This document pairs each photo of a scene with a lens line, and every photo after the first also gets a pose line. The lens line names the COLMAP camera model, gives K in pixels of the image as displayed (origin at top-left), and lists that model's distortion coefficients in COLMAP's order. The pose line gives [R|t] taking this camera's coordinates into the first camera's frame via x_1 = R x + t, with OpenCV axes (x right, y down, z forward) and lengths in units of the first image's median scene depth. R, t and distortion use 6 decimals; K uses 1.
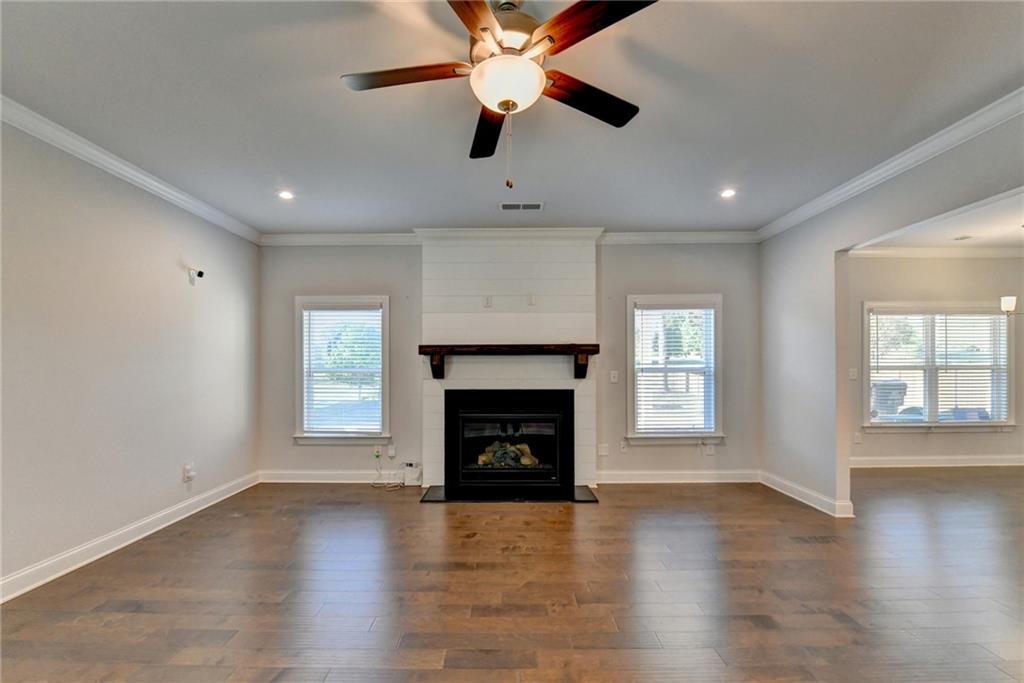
lens RADIAL K [[421.5, 0, 506.5], [0, 421.5, 365.3], [0, 0, 1]] dist [-0.014061, -0.002581]
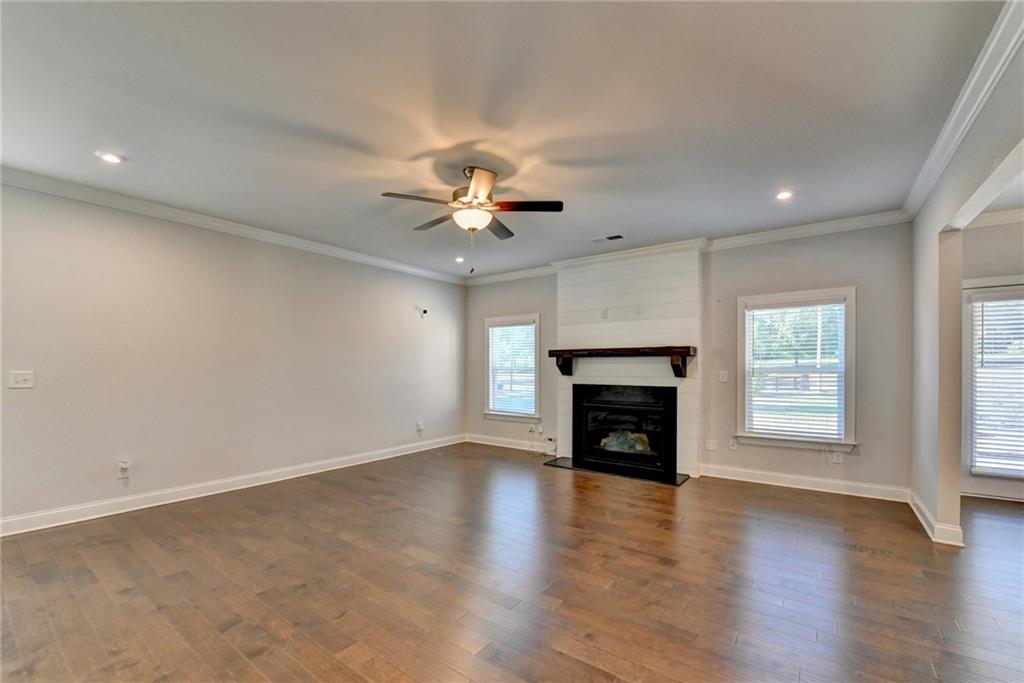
lens RADIAL K [[421.5, 0, 505.2], [0, 421.5, 369.1], [0, 0, 1]] dist [-0.014061, -0.002581]
pose [[0.809813, 0.006512, -0.586652, 0.440183], [-0.001592, 0.999959, 0.008901, 0.000882], [0.586686, -0.006275, 0.809790, -0.166708]]
